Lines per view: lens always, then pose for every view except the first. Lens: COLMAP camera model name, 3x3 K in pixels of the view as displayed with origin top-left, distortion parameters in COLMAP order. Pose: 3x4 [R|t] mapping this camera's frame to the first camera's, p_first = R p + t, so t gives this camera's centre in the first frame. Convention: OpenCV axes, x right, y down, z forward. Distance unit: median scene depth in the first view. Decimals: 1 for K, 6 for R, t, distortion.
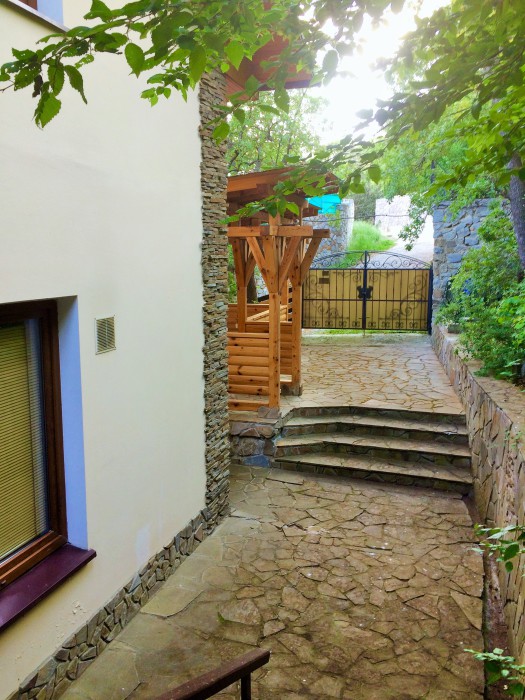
lens RADIAL K [[593.1, 0, 262.5], [0, 593.1, 350.0], [0, 0, 1]] dist [0.075968, -0.110732]
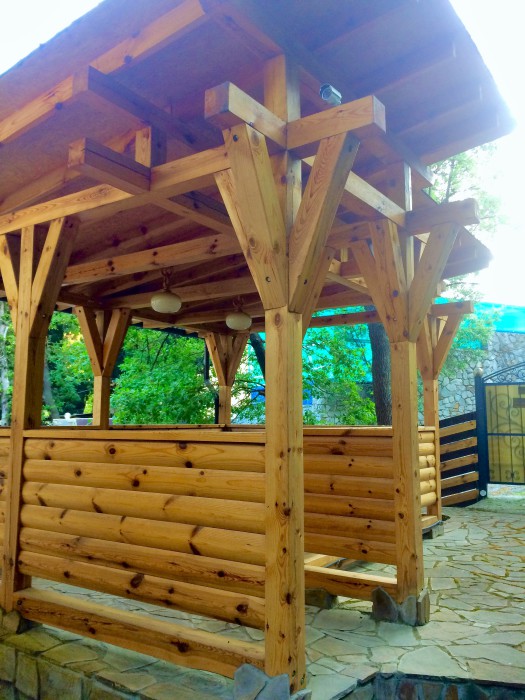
lens RADIAL K [[593.1, 0, 262.5], [0, 593.1, 350.0], [0, 0, 1]] dist [0.075968, -0.110732]
pose [[0.939689, -0.041647, -0.339484, 0.122352], [-0.055312, 0.960990, -0.270997, 0.020072], [0.337527, 0.273430, 0.900728, 0.665219]]
